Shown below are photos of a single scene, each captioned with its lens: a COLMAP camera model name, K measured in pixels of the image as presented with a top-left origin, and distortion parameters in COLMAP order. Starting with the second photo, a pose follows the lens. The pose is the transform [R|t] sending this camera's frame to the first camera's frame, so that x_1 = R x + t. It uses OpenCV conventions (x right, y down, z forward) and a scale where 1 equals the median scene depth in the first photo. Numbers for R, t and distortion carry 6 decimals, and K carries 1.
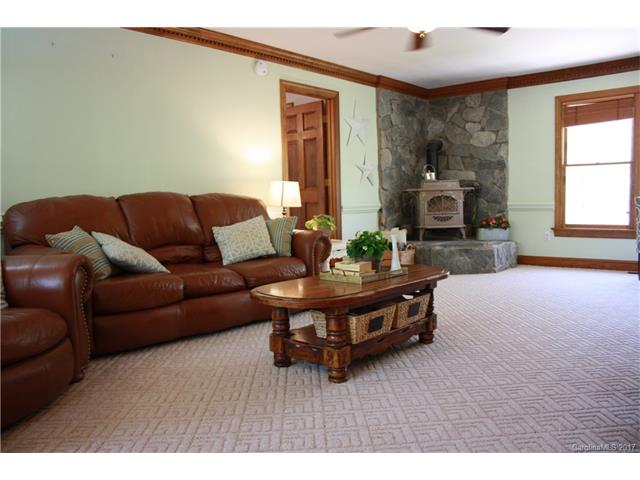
lens RADIAL K [[523.5, 0, 320.0], [0, 523.5, 240.0], [0, 0, 1]] dist [-0.088803, 0.011527]
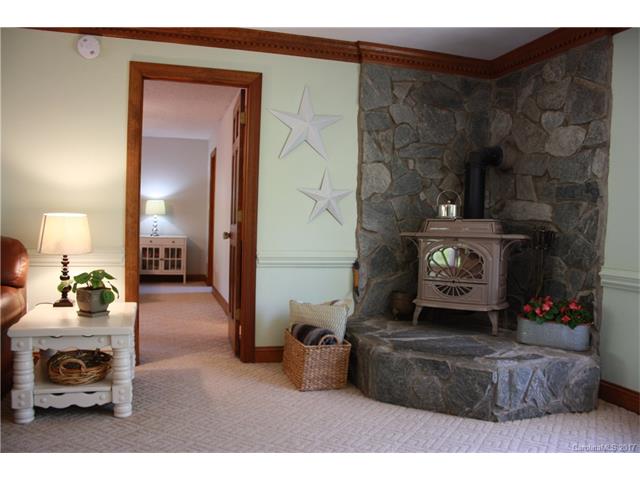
lens RADIAL K [[523.5, 0, 320.0], [0, 523.5, 240.0], [0, 0, 1]] dist [-0.088803, 0.011527]
pose [[0.844284, 0.059304, -0.532604, 0.392669], [-0.087161, 0.995820, -0.027286, -0.064744], [0.528760, 0.069459, 0.845925, 0.462392]]
